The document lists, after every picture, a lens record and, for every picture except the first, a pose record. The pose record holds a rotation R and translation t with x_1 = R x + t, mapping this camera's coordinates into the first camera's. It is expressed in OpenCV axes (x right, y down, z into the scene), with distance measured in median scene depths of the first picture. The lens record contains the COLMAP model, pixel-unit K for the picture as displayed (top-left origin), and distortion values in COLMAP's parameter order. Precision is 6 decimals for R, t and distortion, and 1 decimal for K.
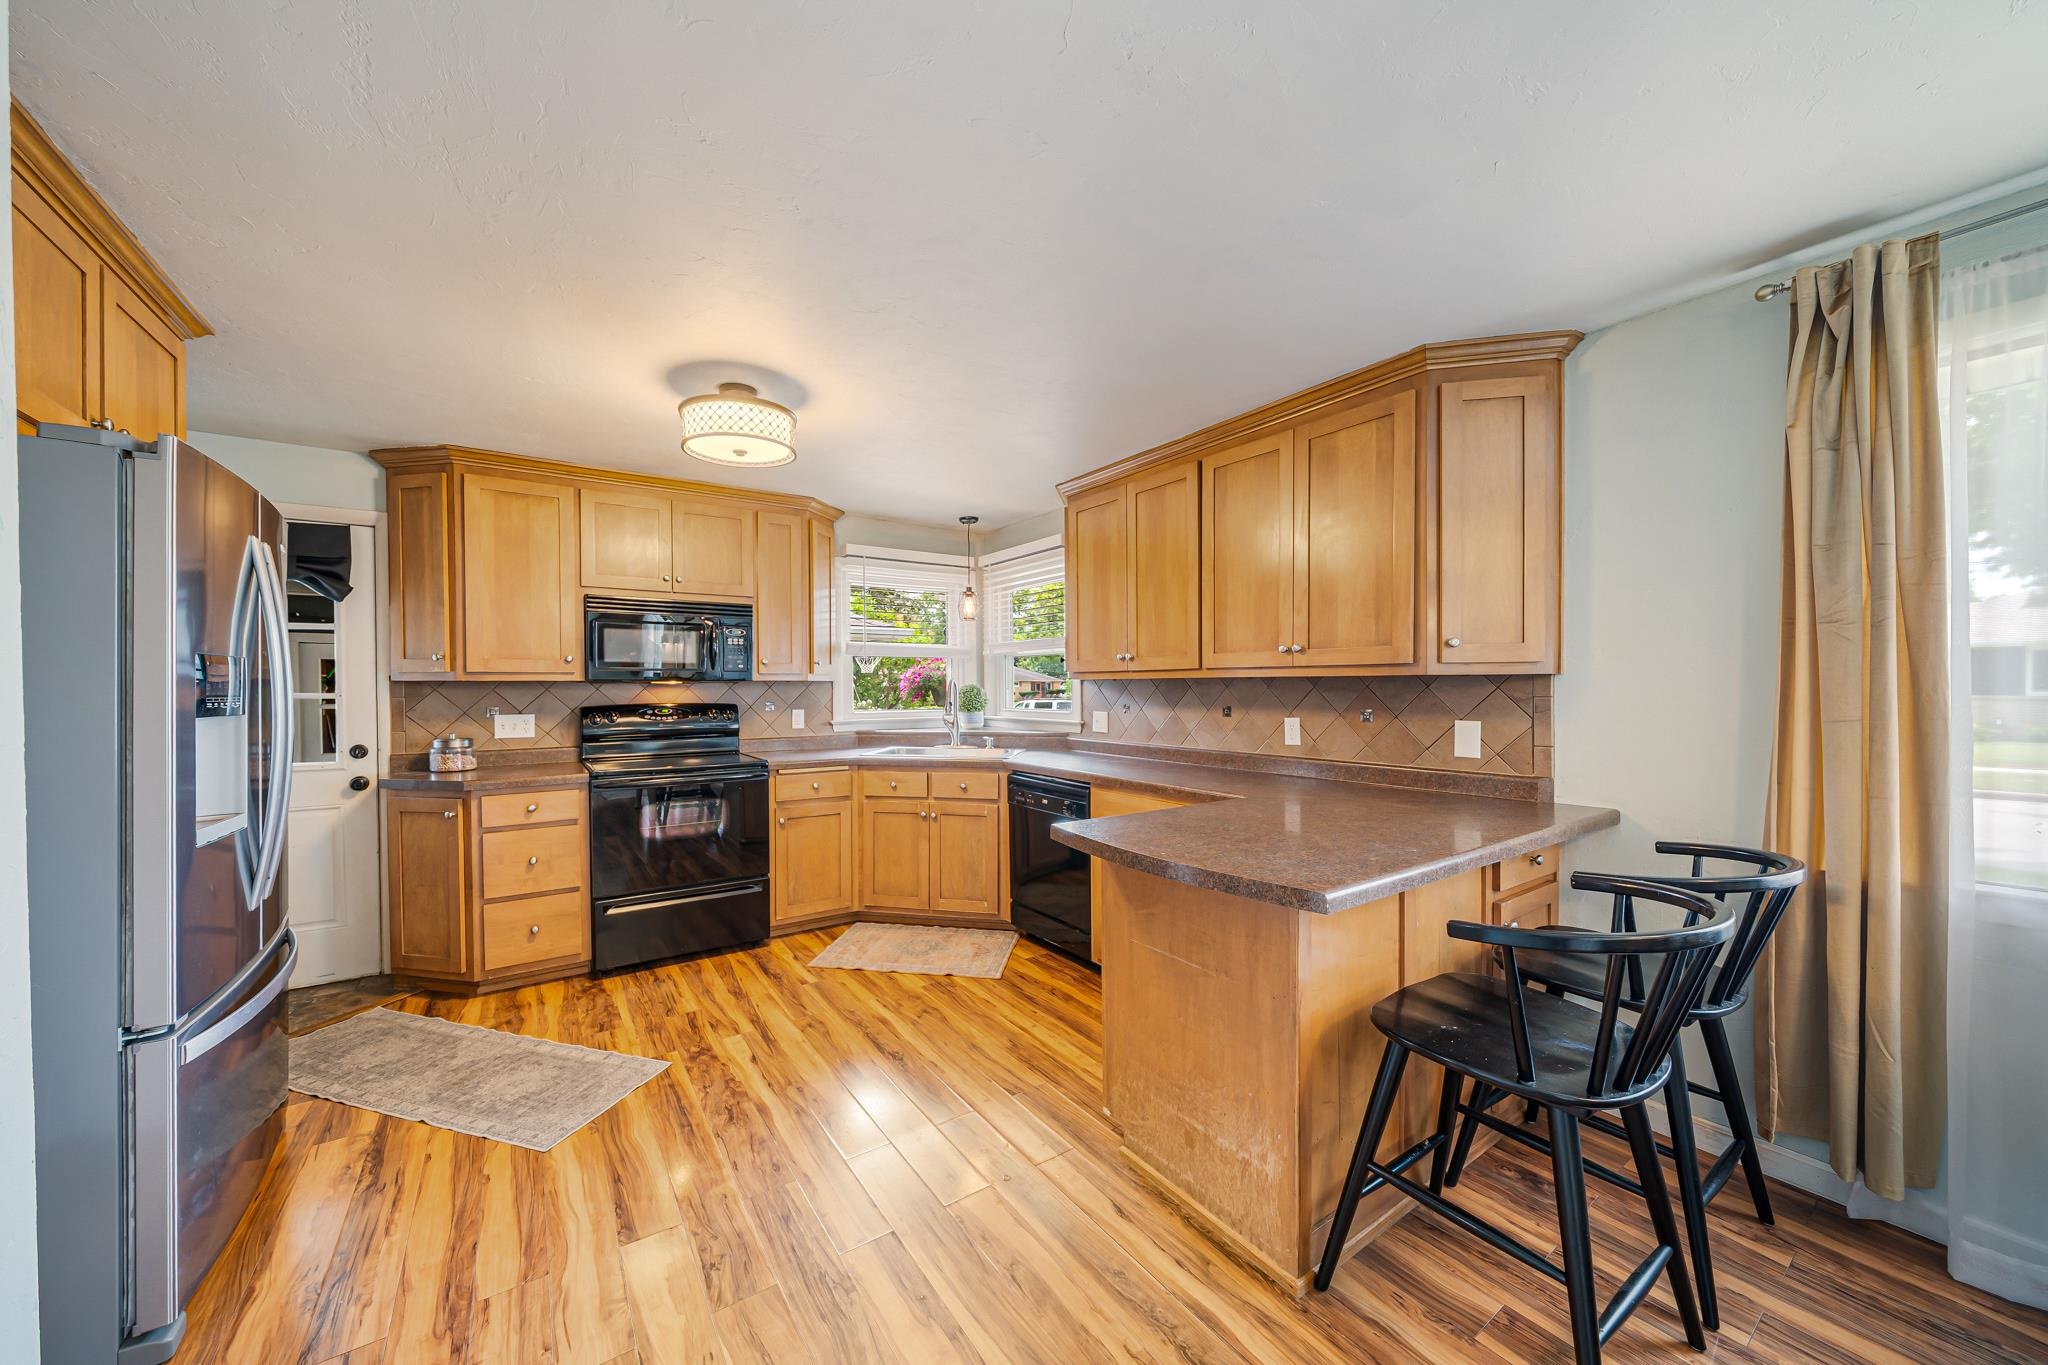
lens RADIAL K [[723.1, 0, 1009.6], [0, 723.1, 696.7], [0, 0, 1]] dist [-0.001322, -0.000183]
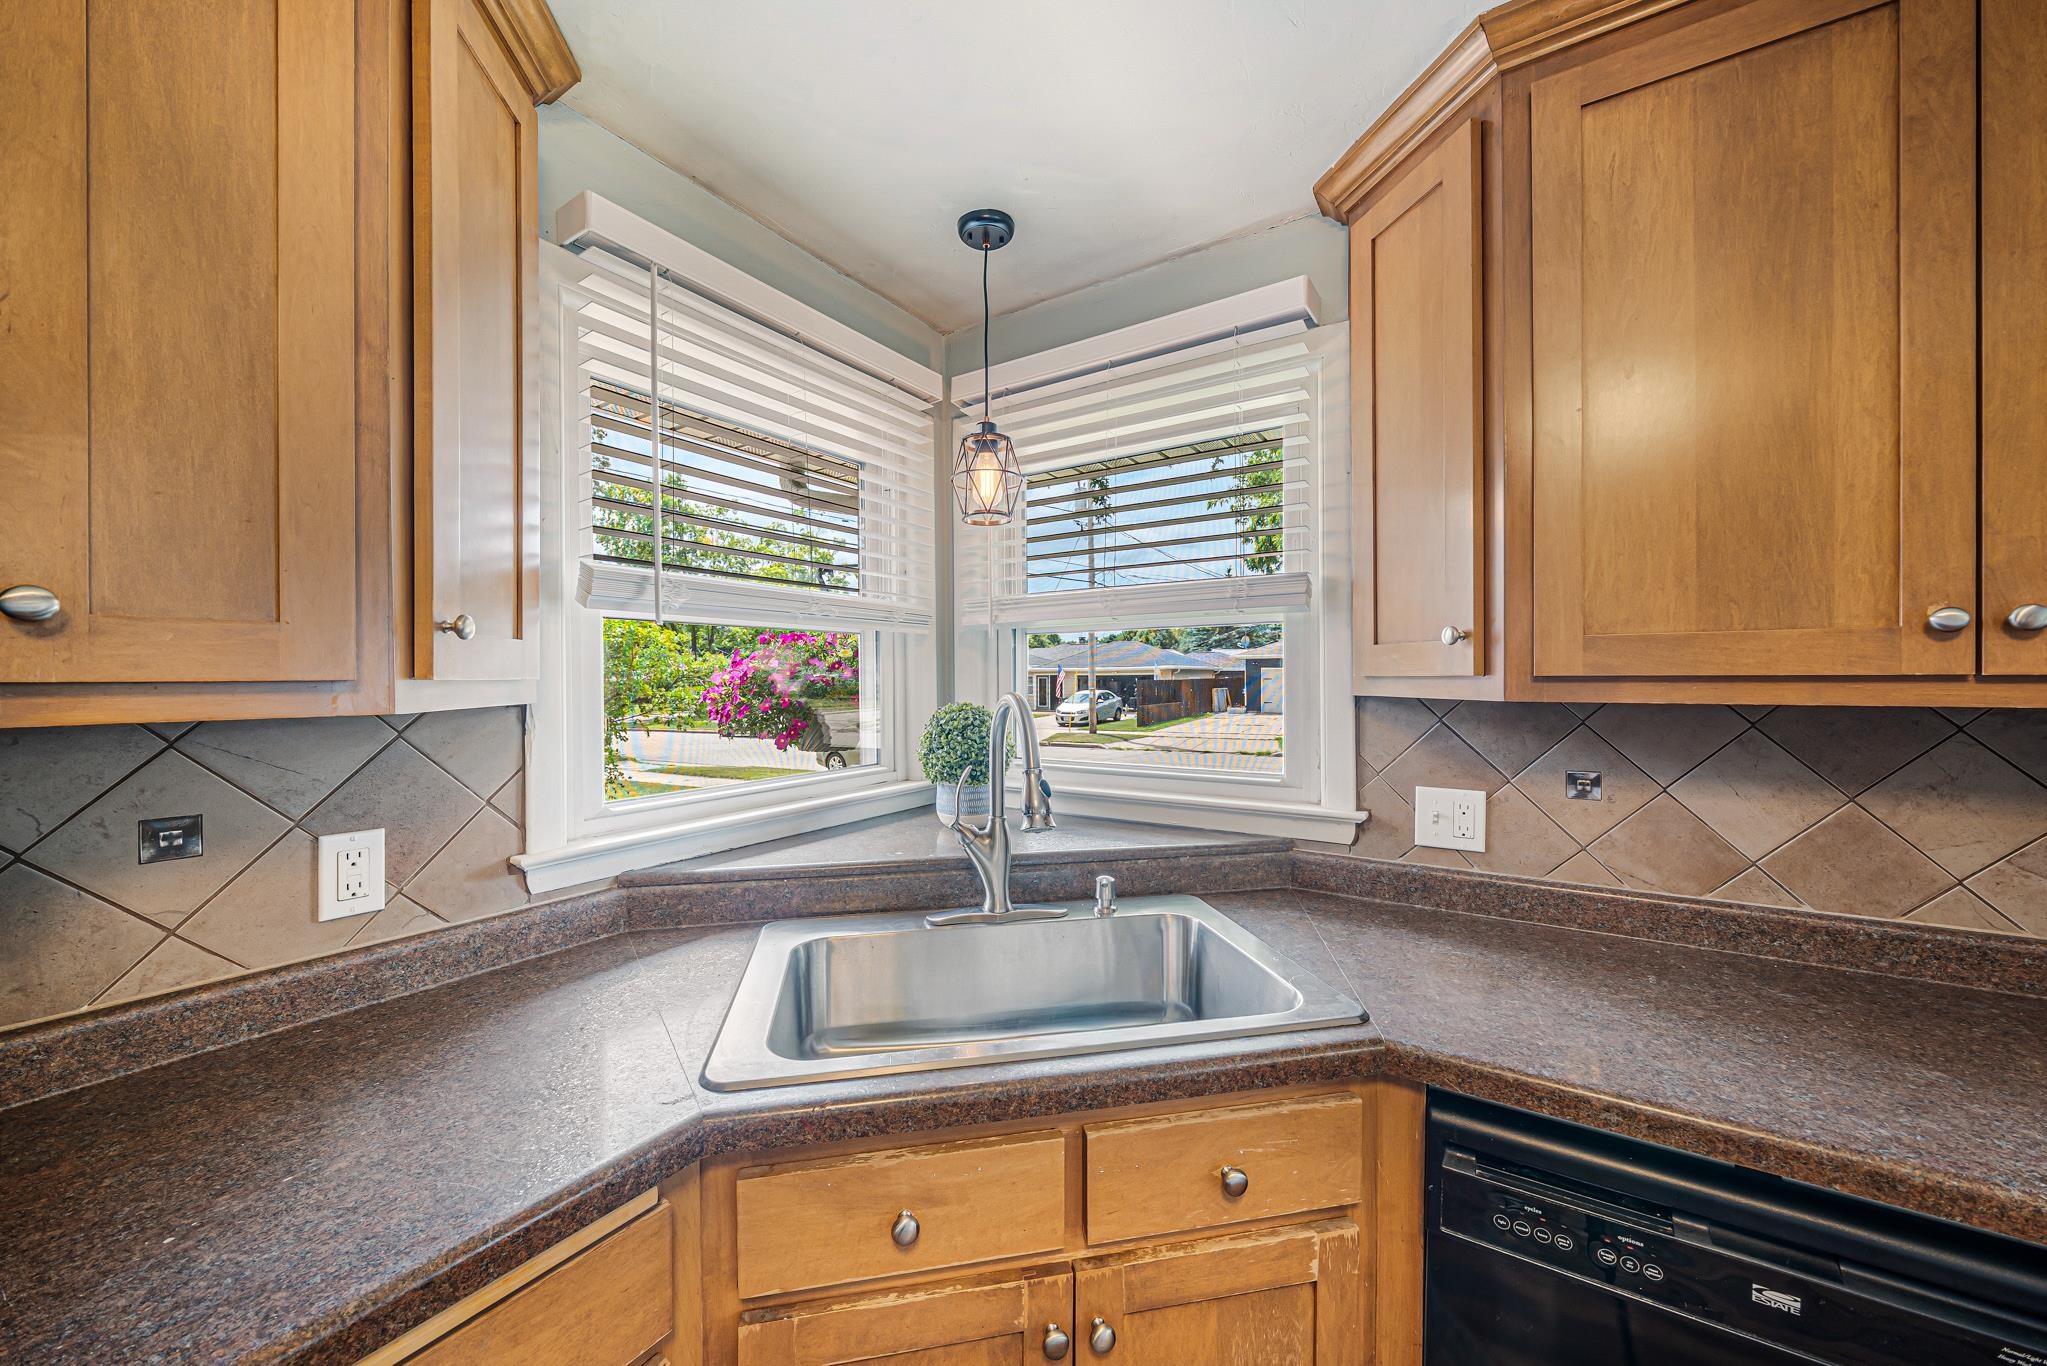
lens RADIAL K [[741.9, 0, 1014.4], [0, 741.9, 680.9], [0, 0, 1]] dist [-0.003268, -0.000079]
pose [[0.925124, -0.002489, 0.379657, -0.246893], [0.007110, 0.999917, -0.010771, -0.035023], [-0.379599, 0.012664, 0.925065, 0.925532]]
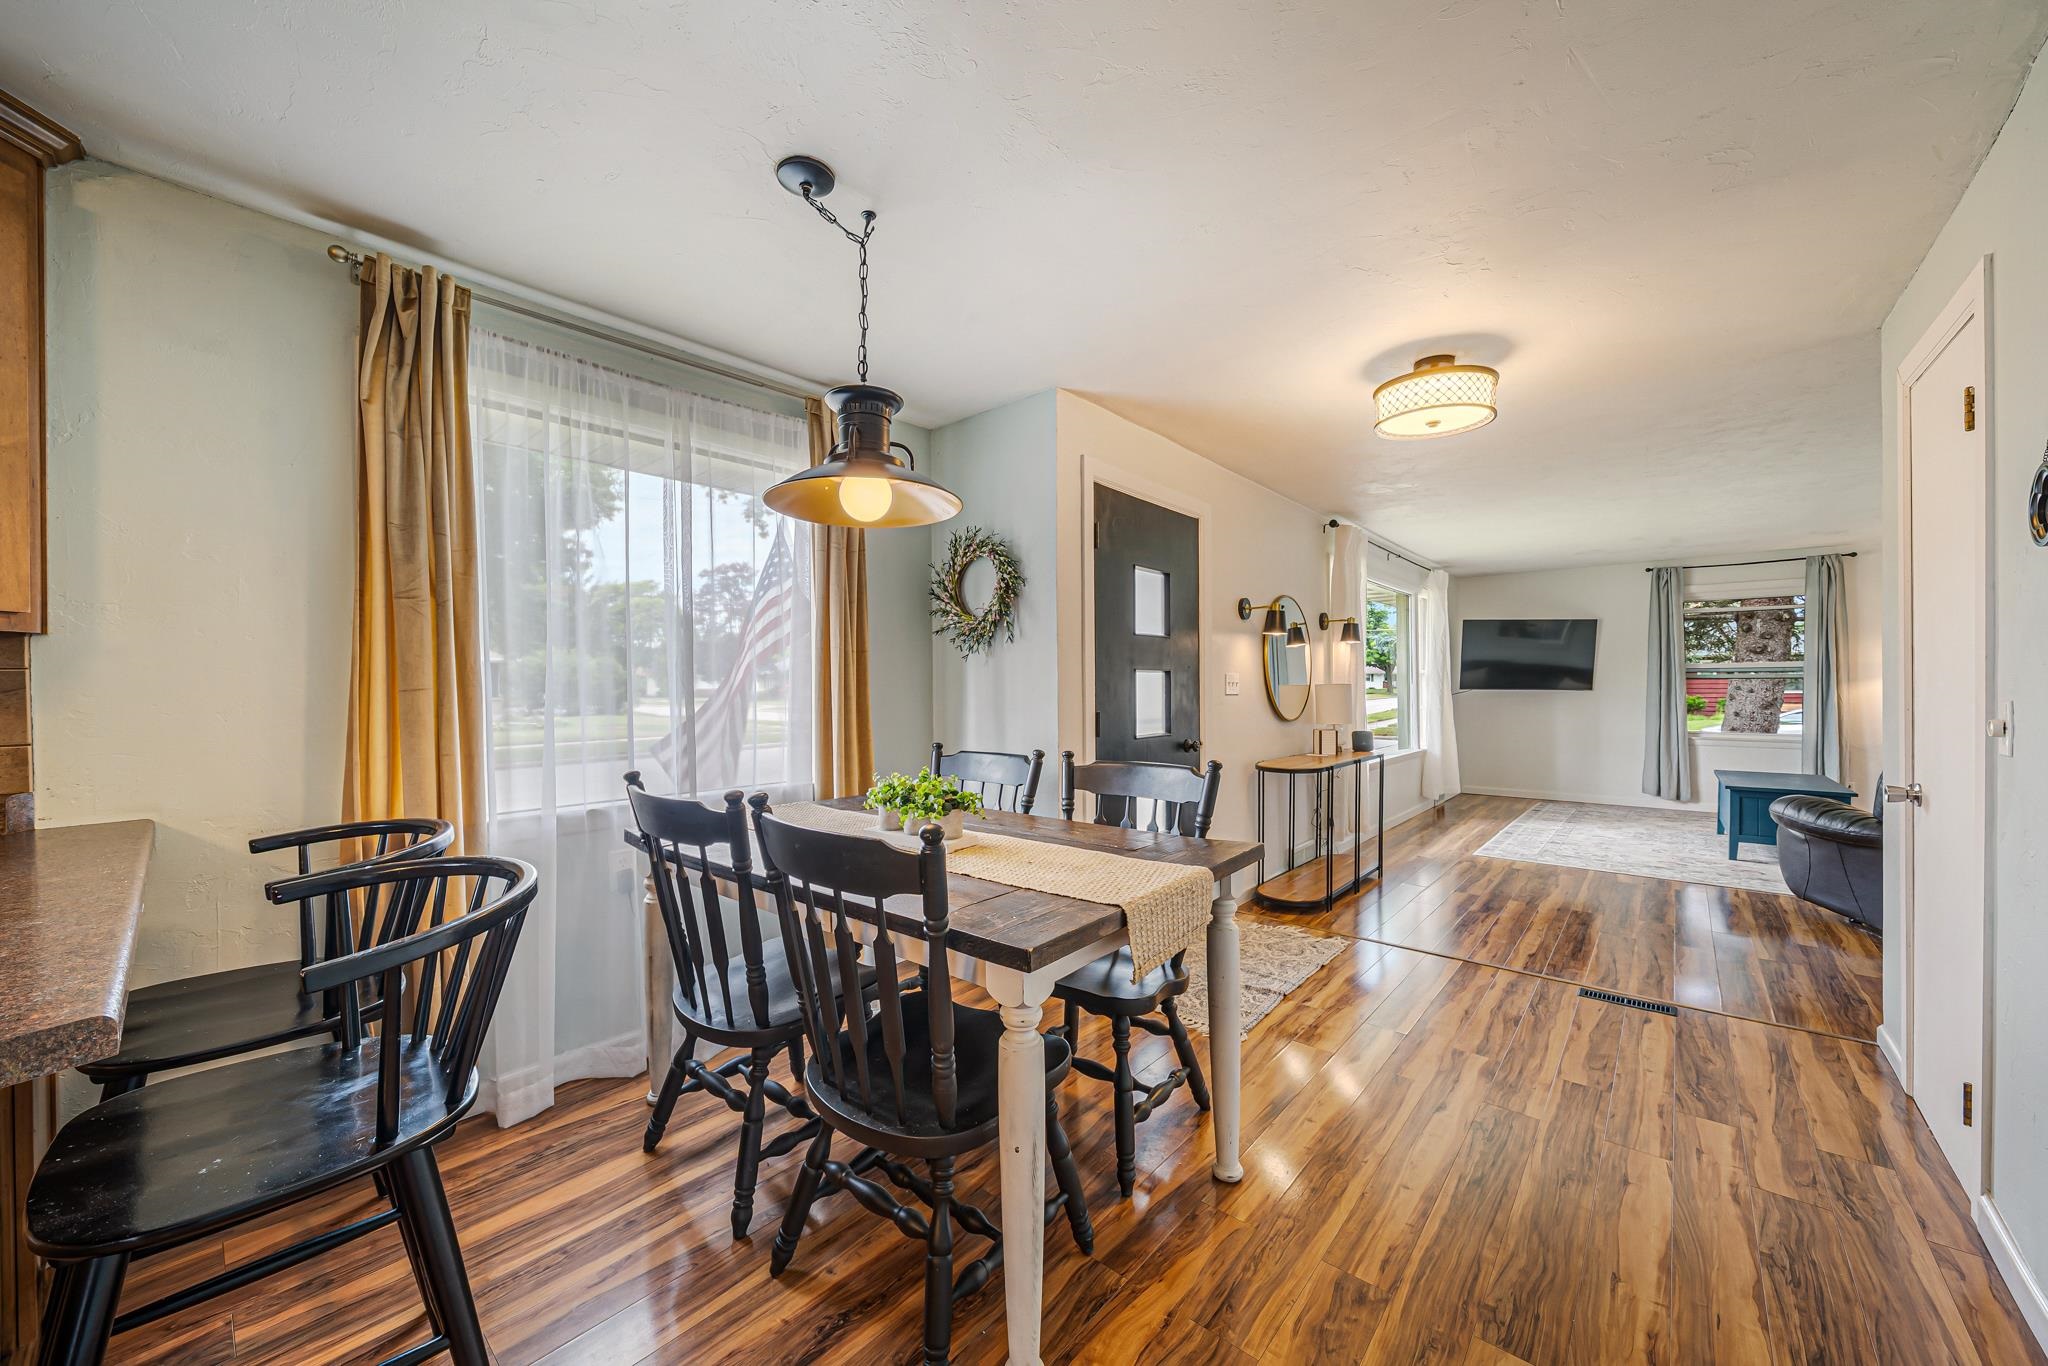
lens RADIAL K [[755.4, 0, 1002.1], [0, 755.4, 690.0], [0, 0, 1]] dist [-0.004597, -0.000111]
pose [[-0.238779, 0.001309, 0.971073, -0.084835], [0.021017, 0.999772, 0.003820, 0.025169], [-0.970846, 0.021322, -0.238752, 0.213784]]
